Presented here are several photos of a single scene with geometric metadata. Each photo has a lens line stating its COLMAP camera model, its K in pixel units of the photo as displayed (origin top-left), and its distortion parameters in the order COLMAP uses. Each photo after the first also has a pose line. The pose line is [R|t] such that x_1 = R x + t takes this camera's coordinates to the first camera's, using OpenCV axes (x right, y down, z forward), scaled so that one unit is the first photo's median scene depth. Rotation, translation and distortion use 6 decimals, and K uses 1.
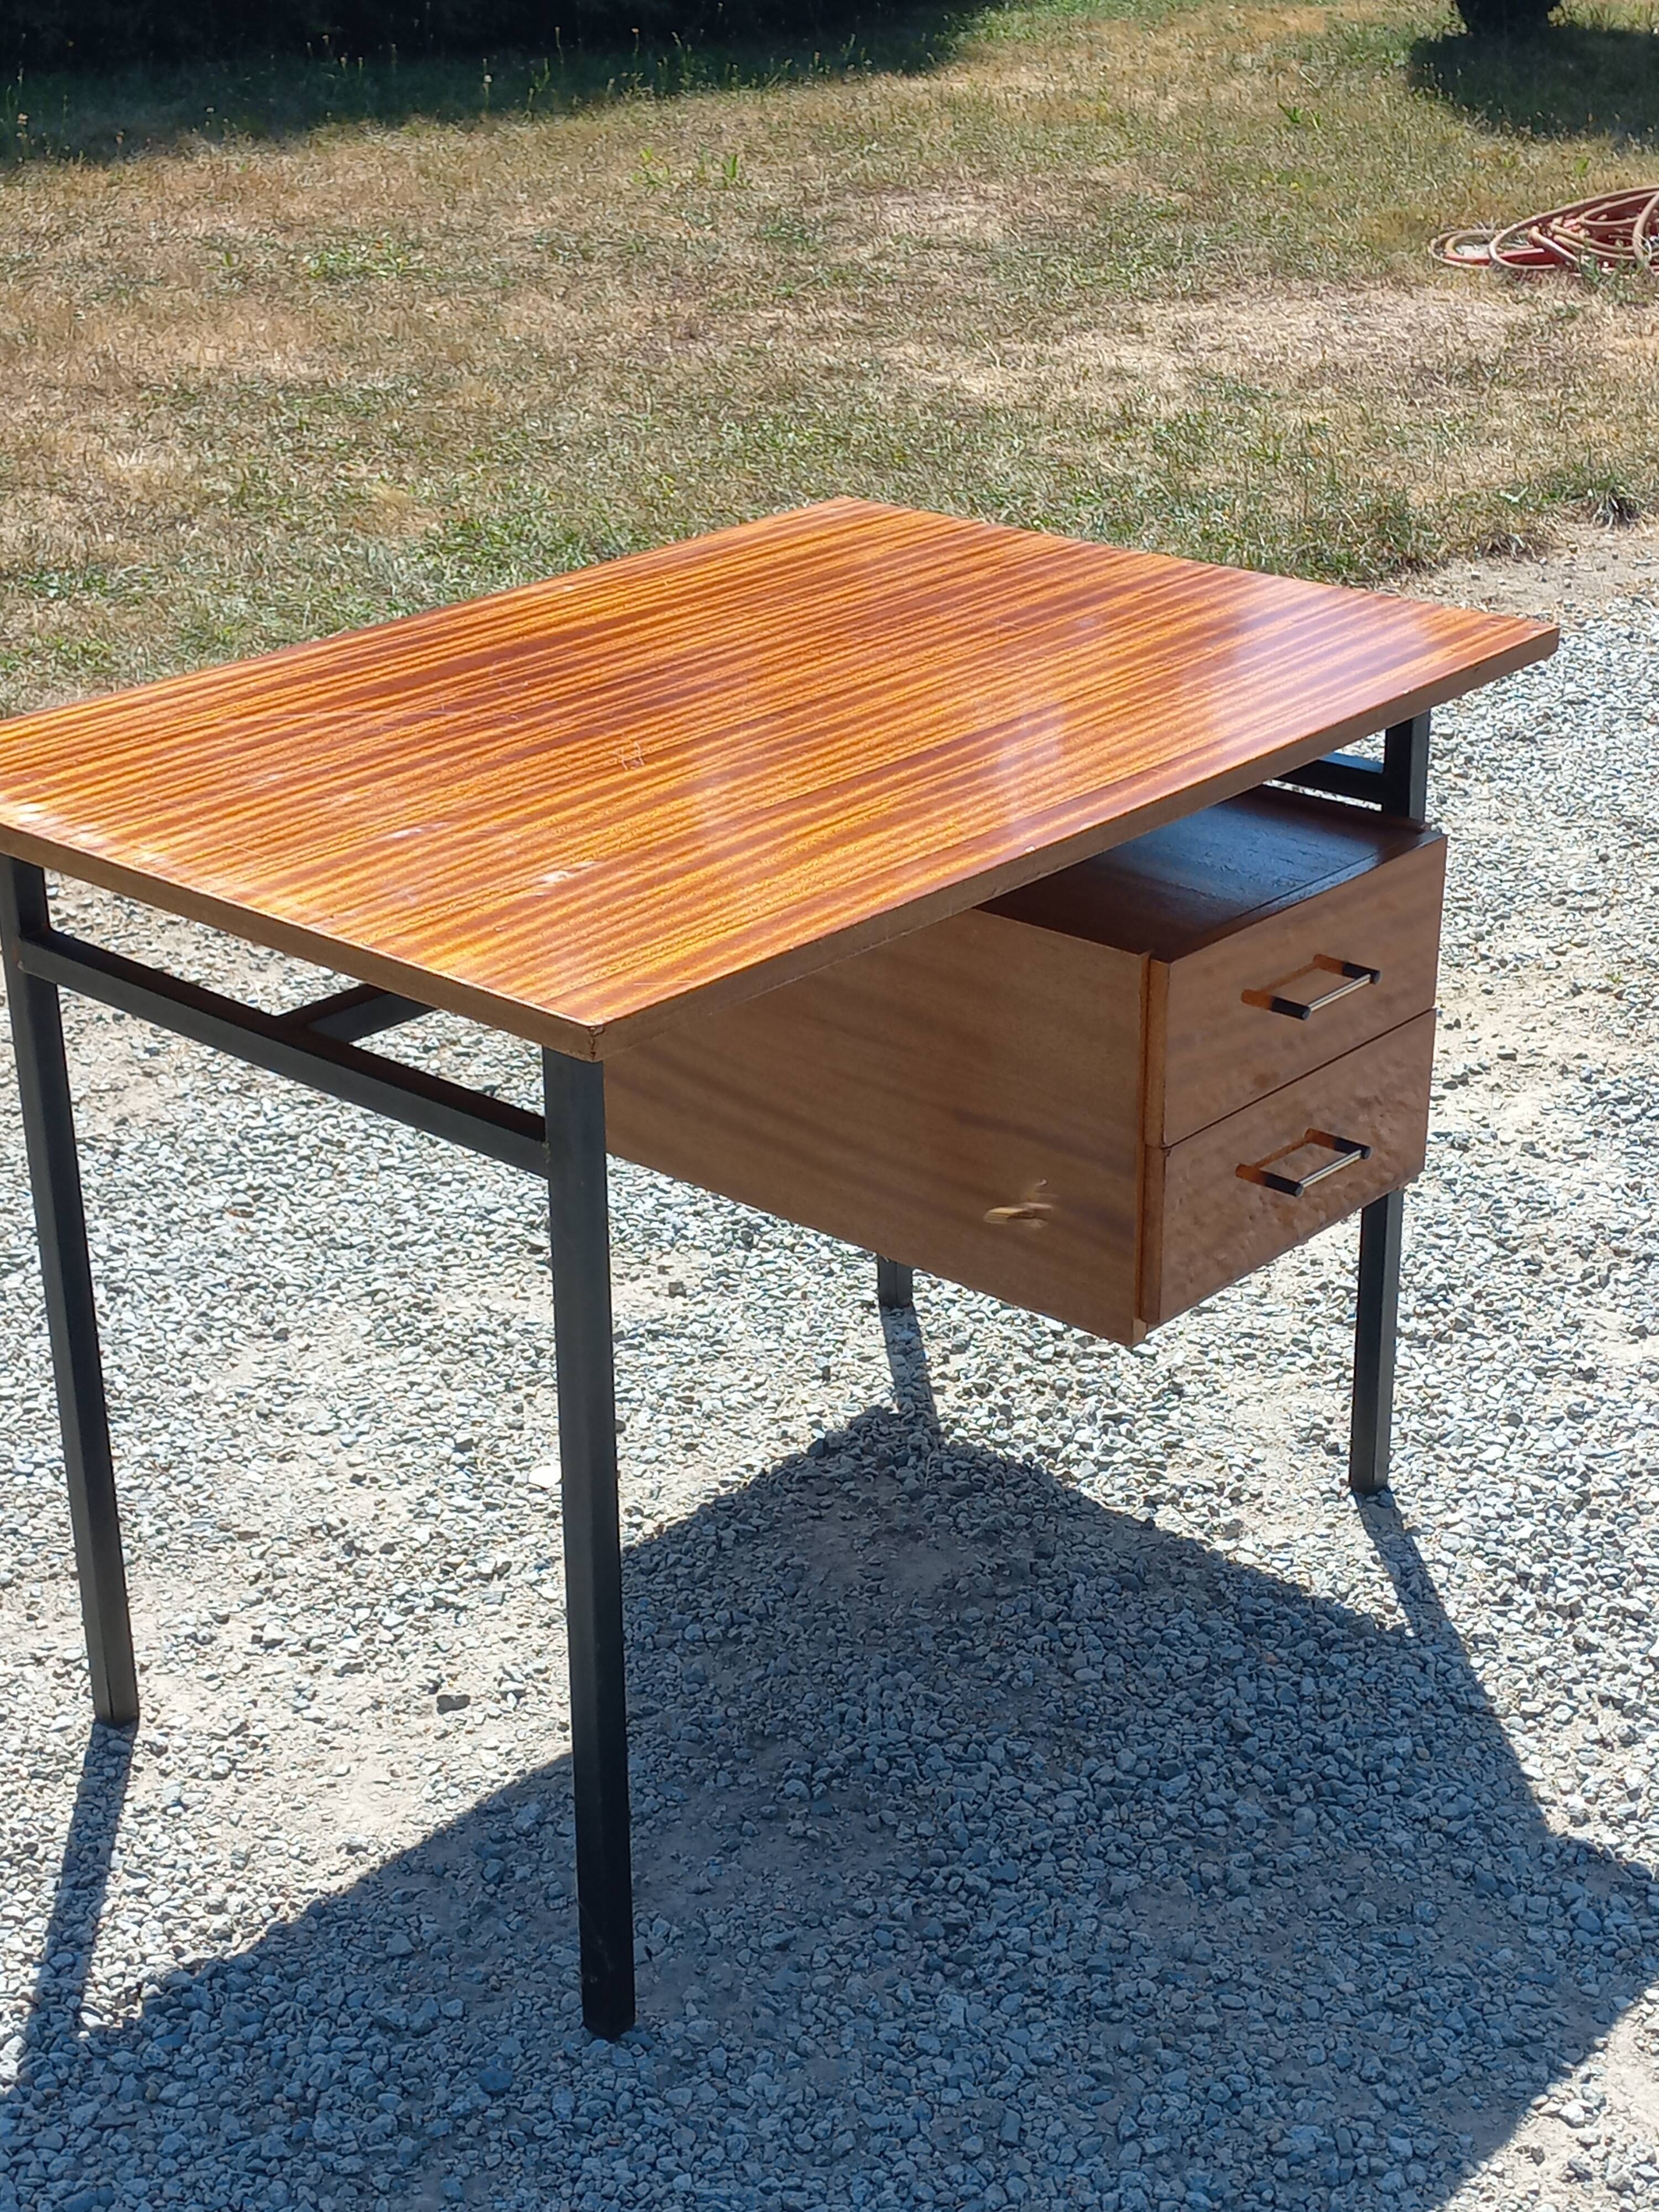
lens RADIAL K [[3188.8, 0, 835.5], [0, 3188.8, 1105.3], [0, 0, 1]] dist [0.092735, 0.000000]
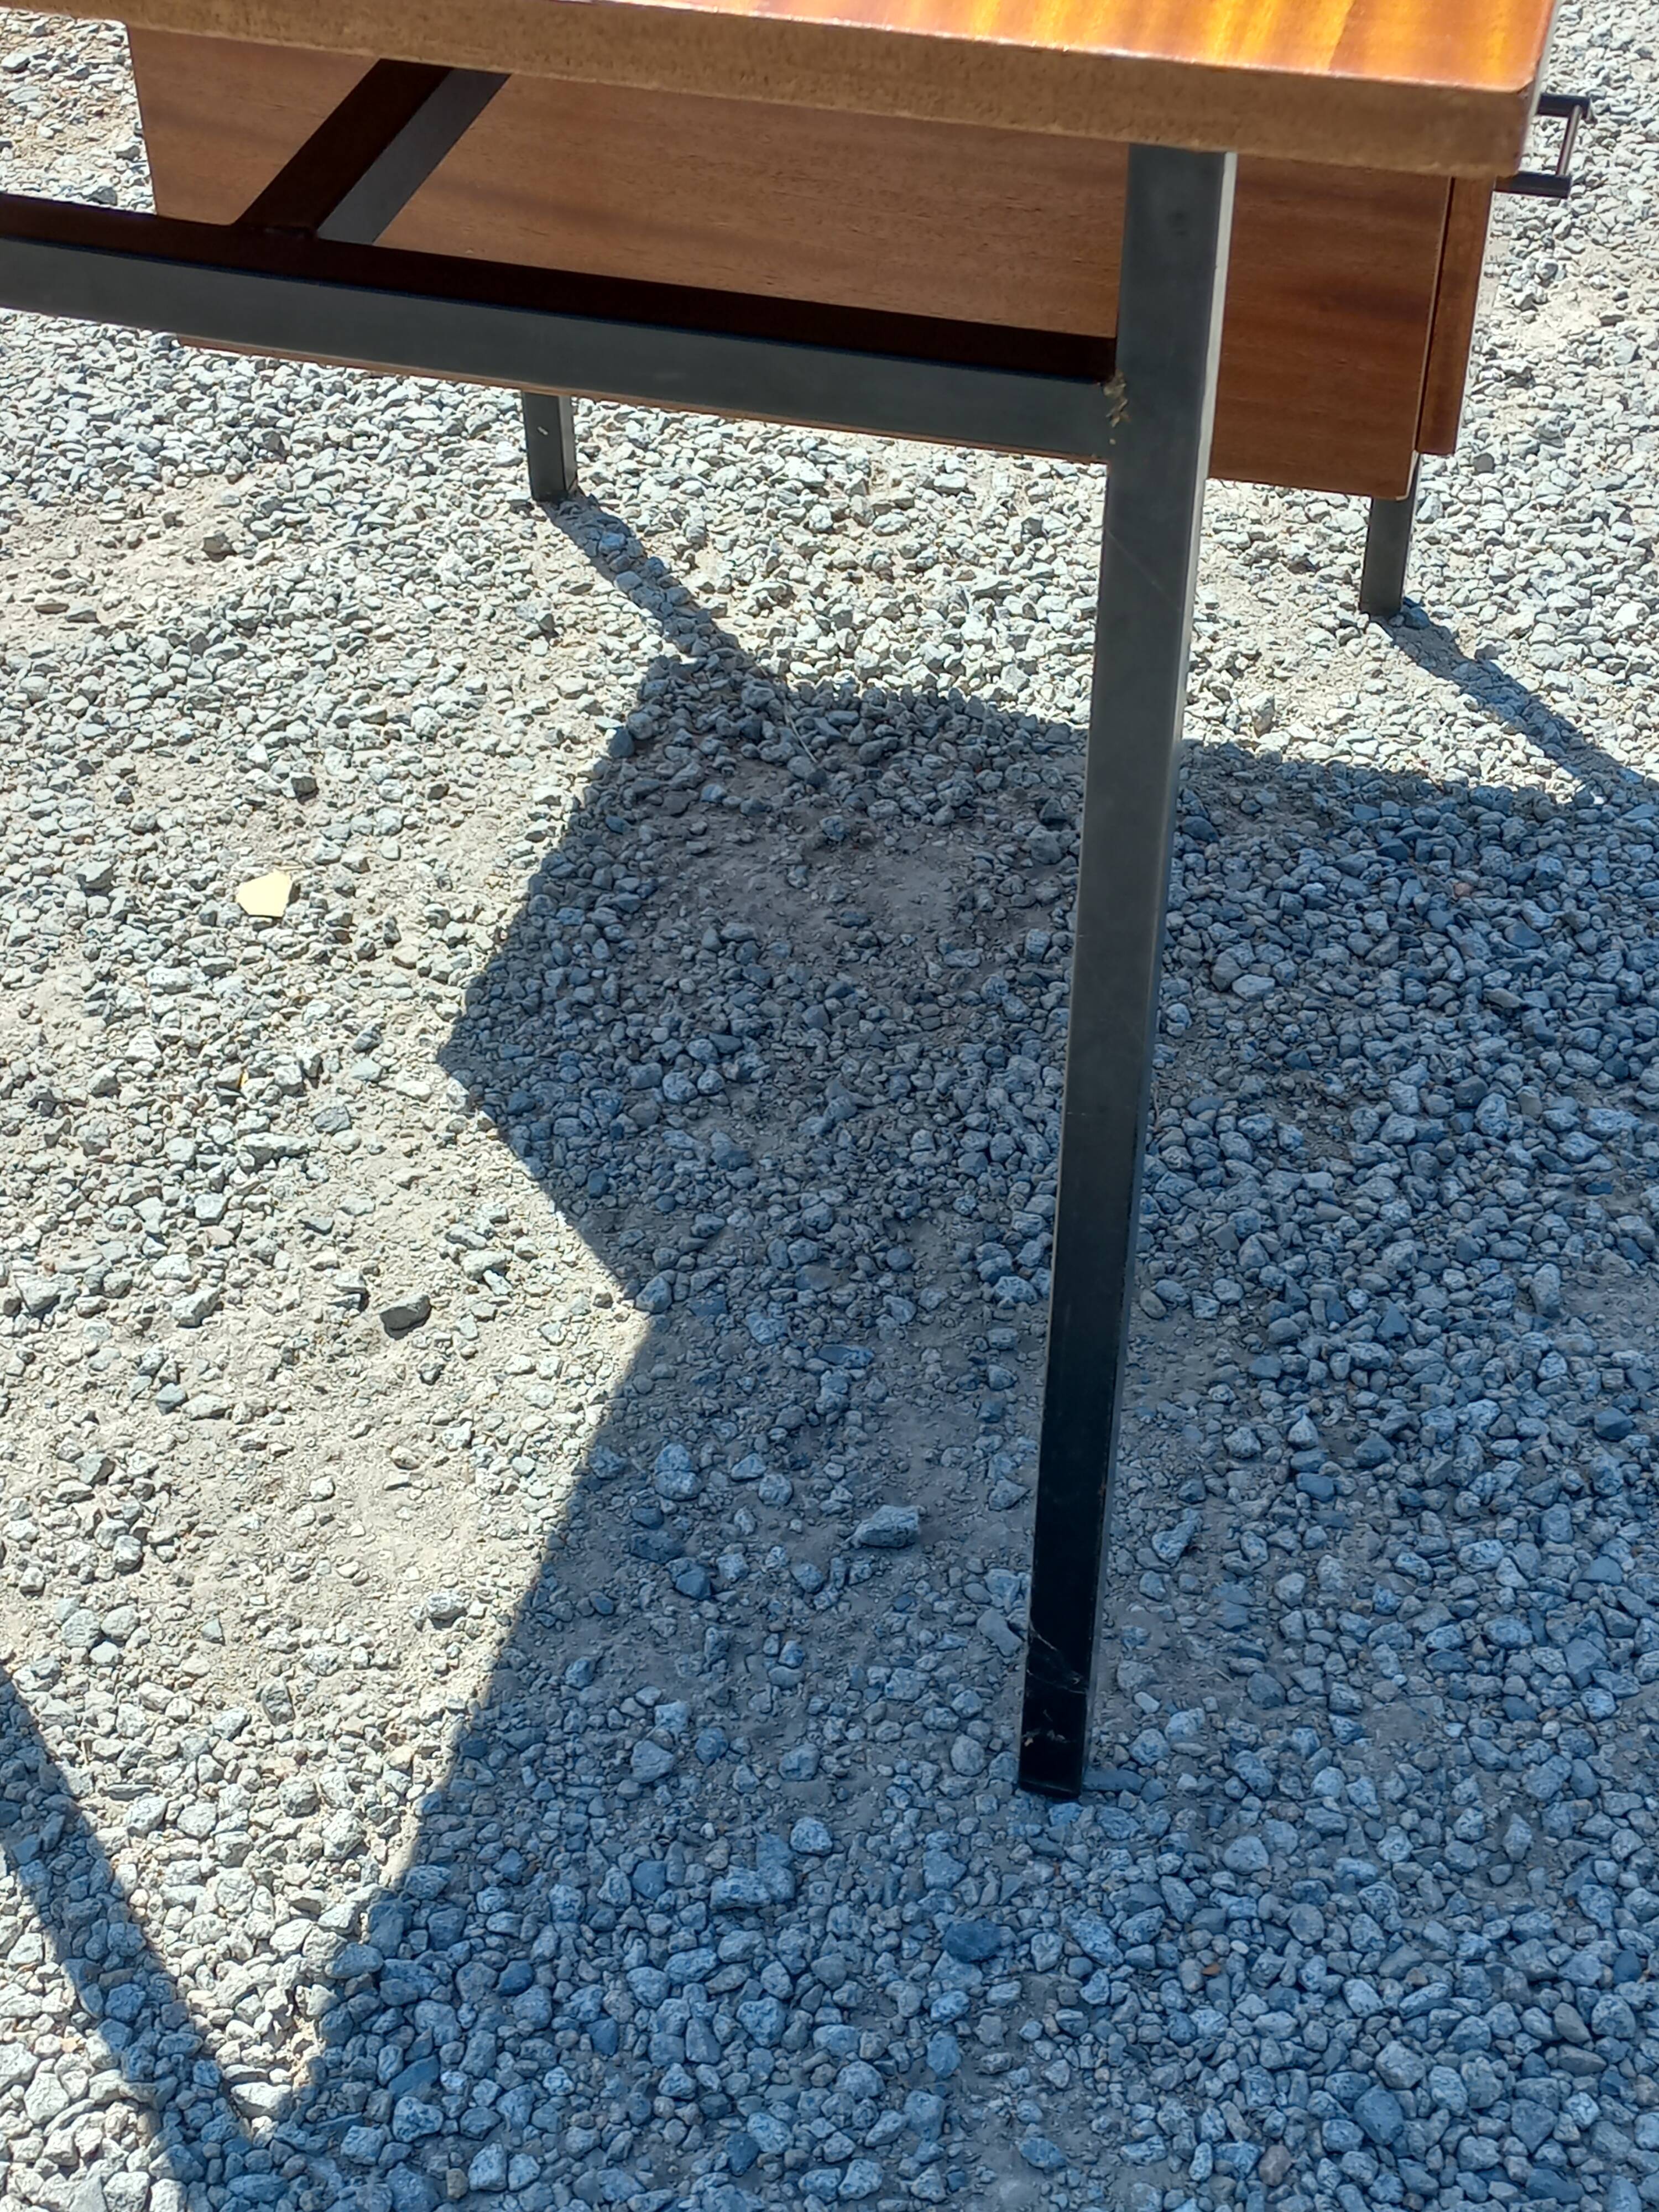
lens RADIAL K [[3188.8, 0, 825.0], [0, 3188.8, 1113.7], [0, 0, 1]] dist [0.092735, 0.000000]
pose [[0.893682, -0.291905, 0.340769, -0.236492], [0.173601, 0.925252, 0.337300, -0.041810], [-0.413757, -0.242281, 0.877556, 0.417507]]
